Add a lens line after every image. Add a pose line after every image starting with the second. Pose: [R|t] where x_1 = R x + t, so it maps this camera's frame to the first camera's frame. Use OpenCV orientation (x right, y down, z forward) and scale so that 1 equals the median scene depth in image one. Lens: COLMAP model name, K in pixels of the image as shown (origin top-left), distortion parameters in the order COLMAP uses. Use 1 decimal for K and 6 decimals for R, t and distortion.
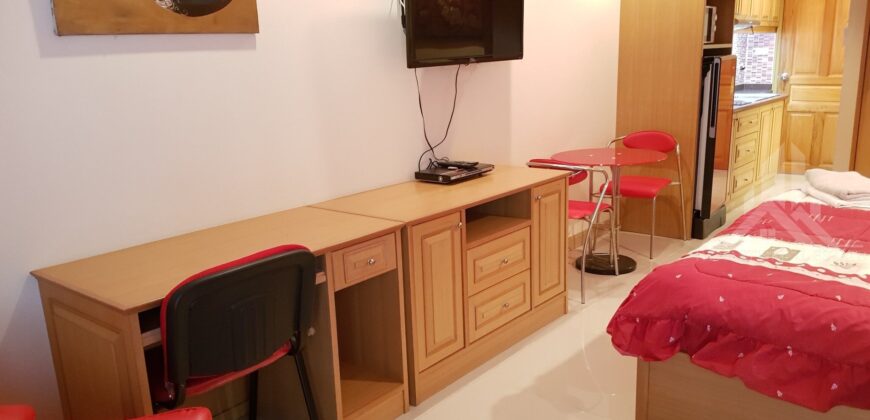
lens RADIAL K [[683.5, 0, 448.4], [0, 683.5, 222.3], [0, 0, 1]] dist [0.091533, -0.174446]
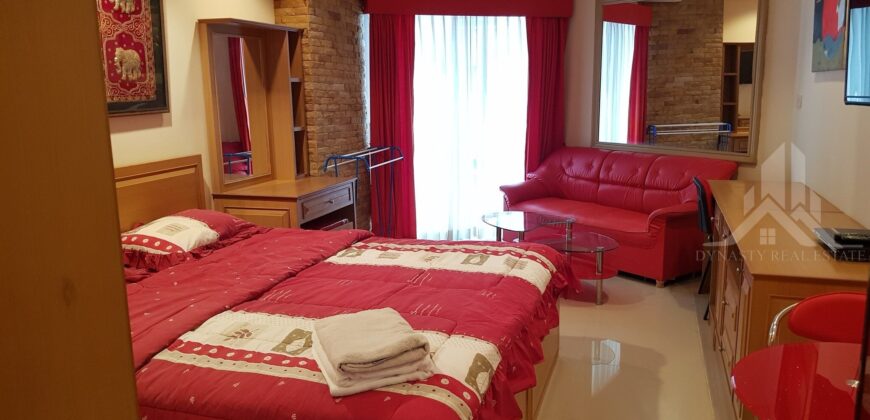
lens RADIAL K [[683.5, 0, 448.4], [0, 683.5, 222.3], [0, 0, 1]] dist [0.091533, -0.174446]
pose [[-0.928252, 0.116248, -0.353319, 0.839619], [-0.047887, 0.904650, 0.423456, -0.478106], [0.368856, 0.409994, -0.834177, 1.747250]]
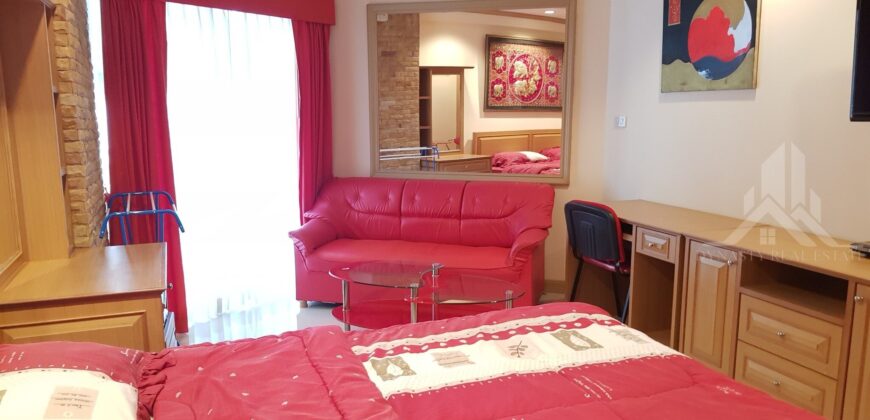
lens RADIAL K [[685.2, 0, 437.1], [0, 685.2, 217.9], [0, 0, 1]] dist [0.095887, -0.165652]
pose [[-0.507470, 0.172240, -0.844279, 1.139729], [-0.188146, 0.934026, 0.303638, -0.300905], [0.840878, 0.312935, -0.441584, 1.043276]]
